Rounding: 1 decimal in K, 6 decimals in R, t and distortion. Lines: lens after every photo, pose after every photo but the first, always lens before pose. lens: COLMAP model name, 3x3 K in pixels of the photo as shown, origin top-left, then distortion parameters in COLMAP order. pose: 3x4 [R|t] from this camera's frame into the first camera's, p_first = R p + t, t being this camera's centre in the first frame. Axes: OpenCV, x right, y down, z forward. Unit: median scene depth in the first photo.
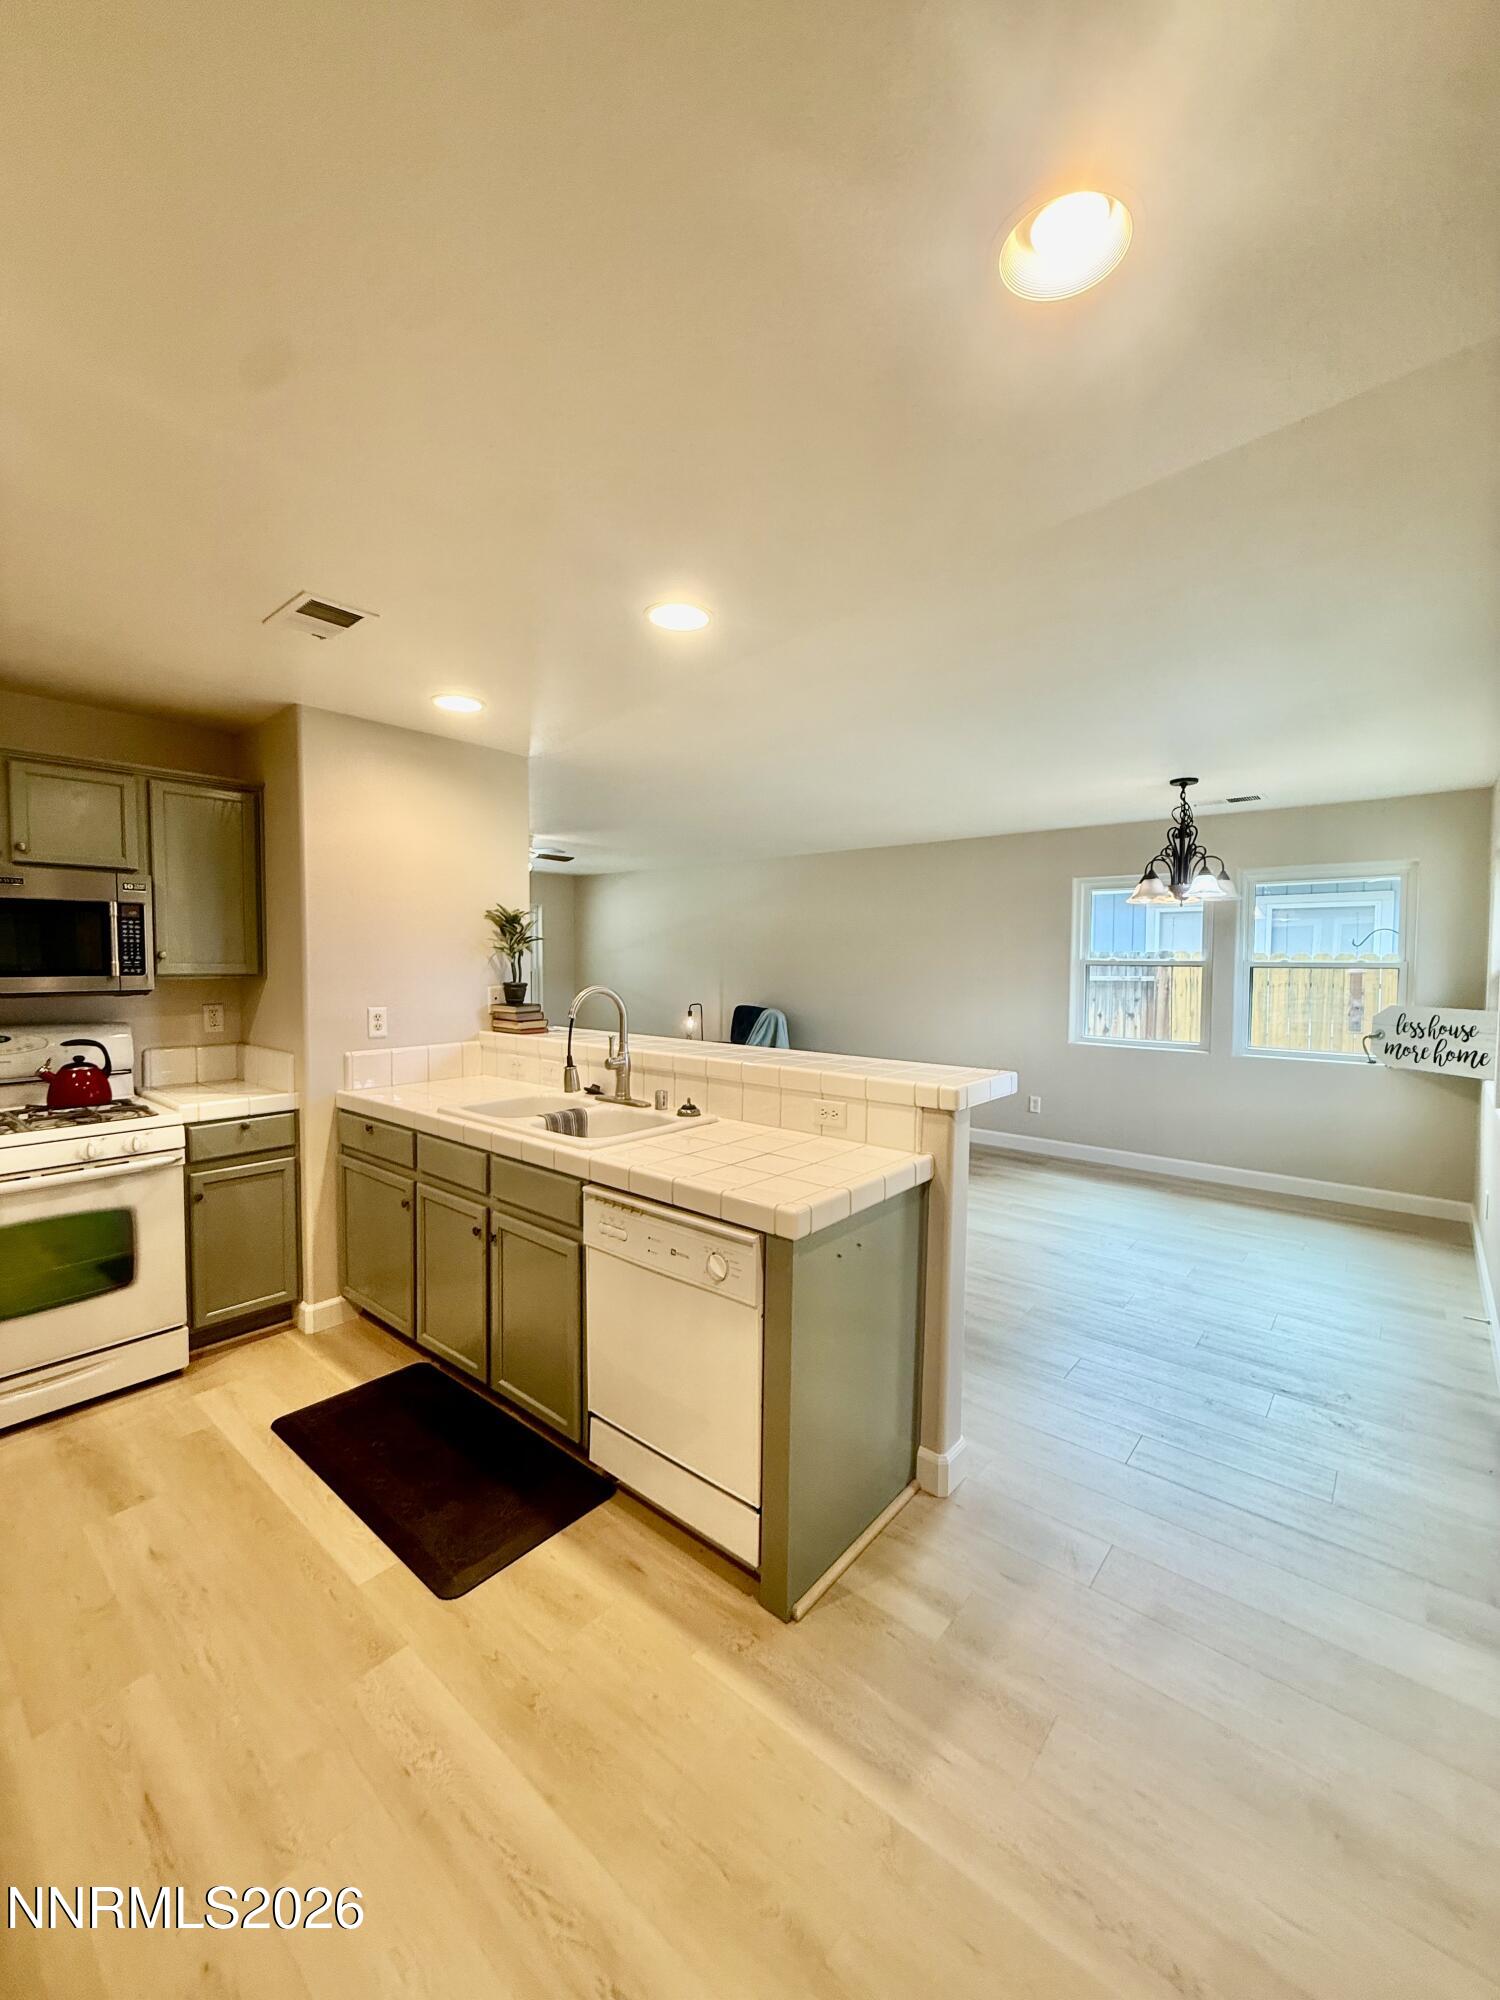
lens RADIAL K [[792.4, 0, 759.2], [0, 792.4, 998.1], [0, 0, 1]] dist [-0.003142, 0.001207]
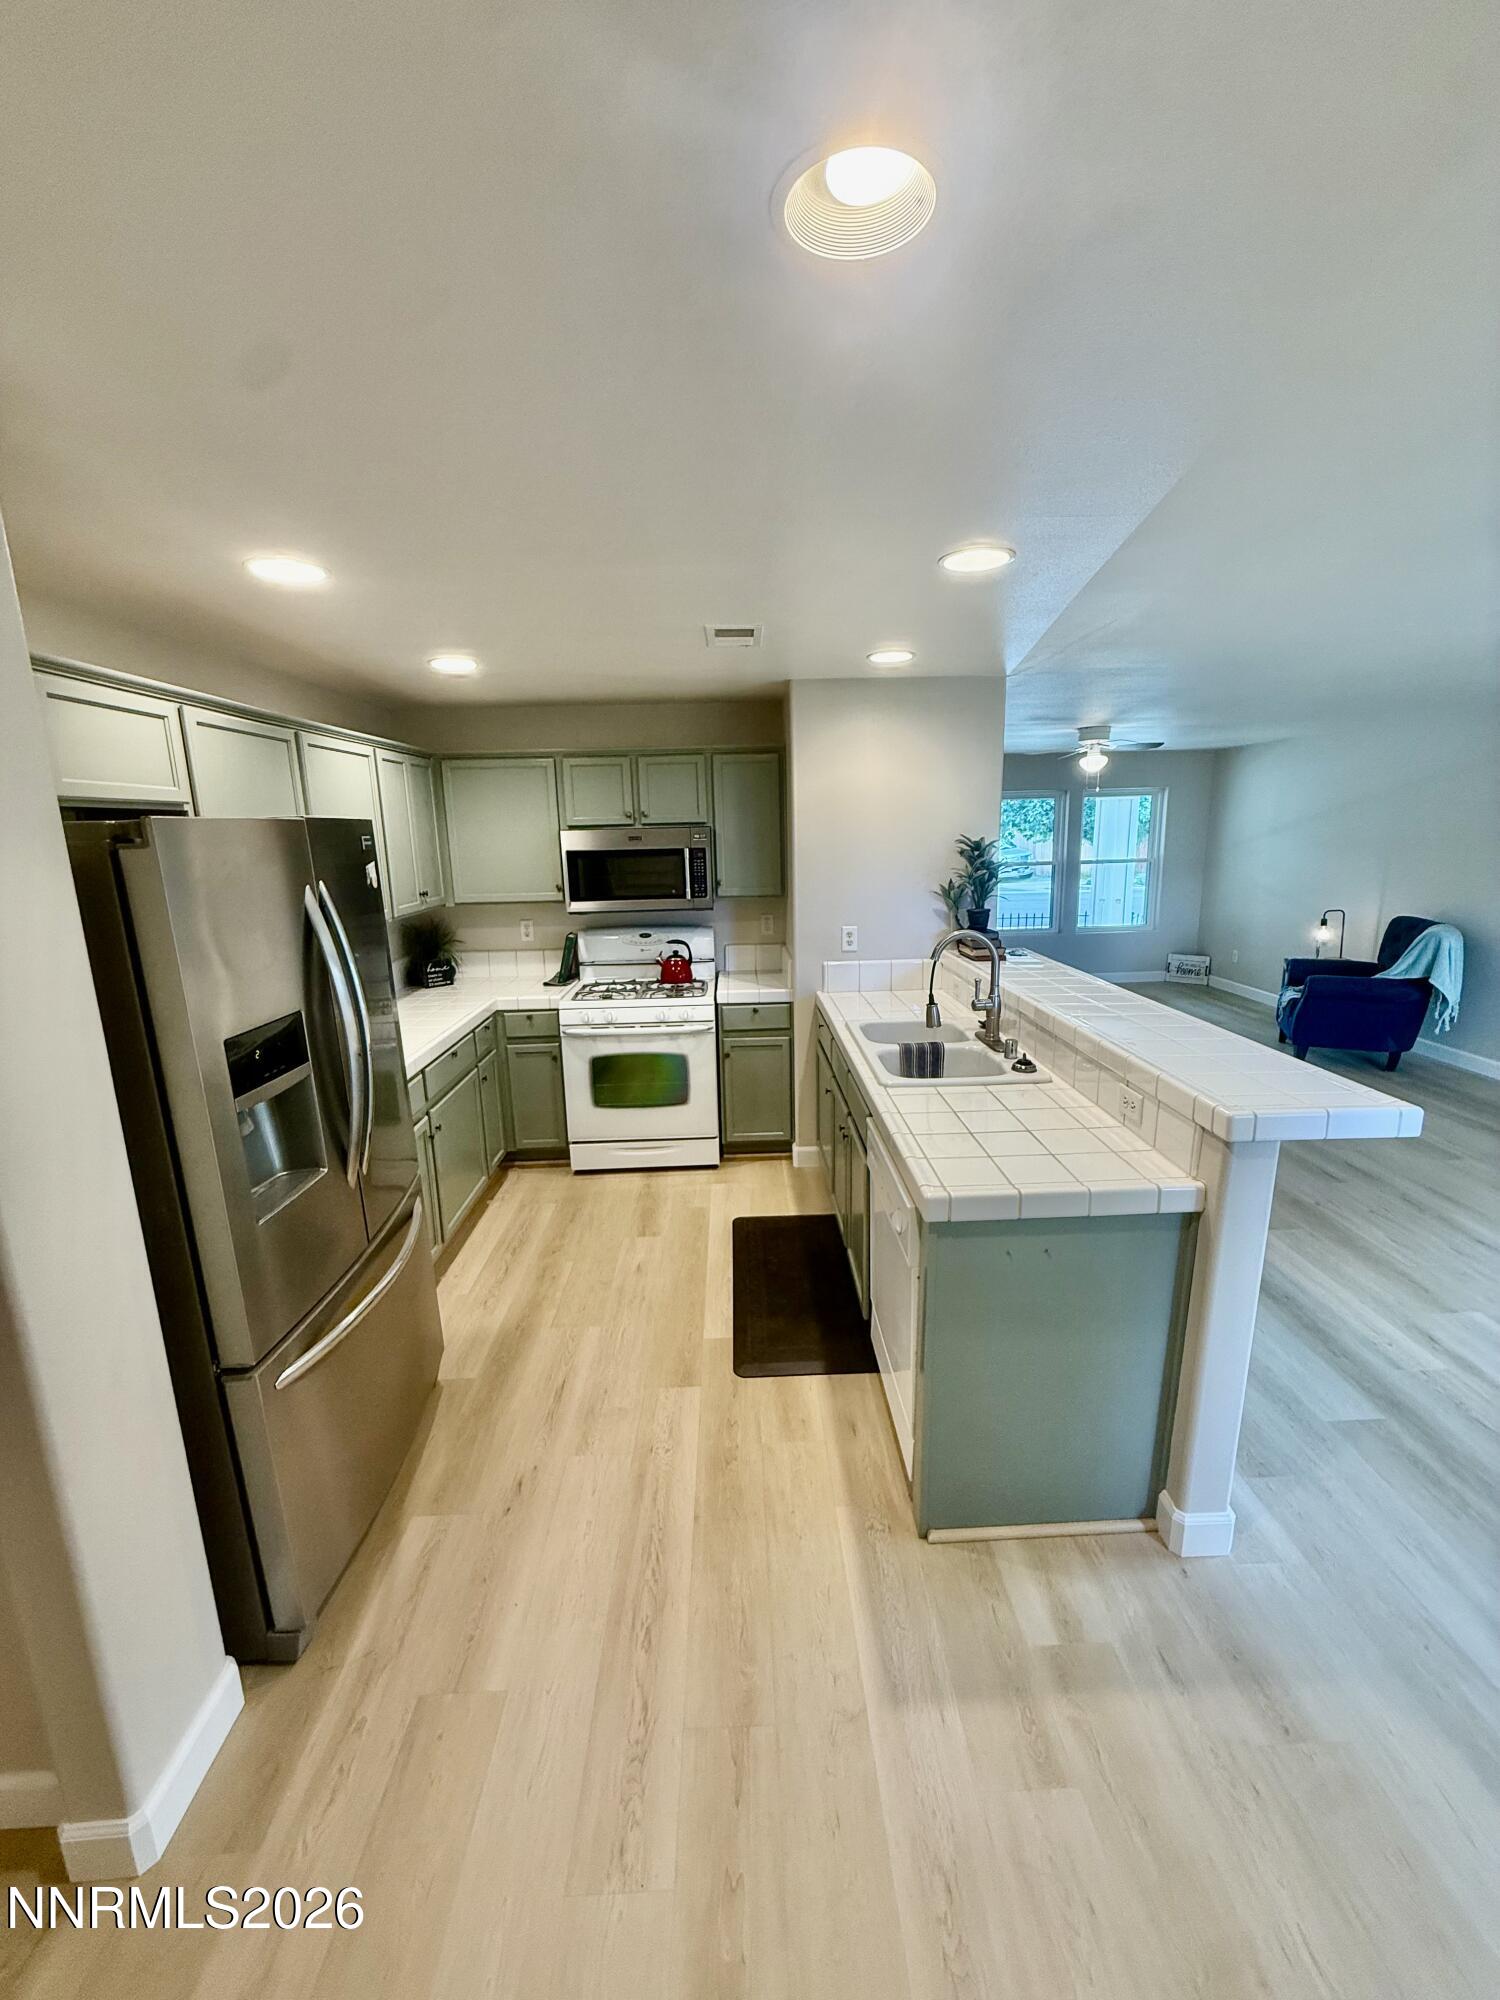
lens RADIAL K [[792.4, 0, 758.2], [0, 792.4, 1000.1], [0, 0, 1]] dist [-0.003142, 0.001207]
pose [[0.664452, 0.137388, -0.734594, 0.396355], [-0.012891, 0.984917, 0.172545, -0.102055], [0.747220, -0.105178, 0.656201, 0.111544]]
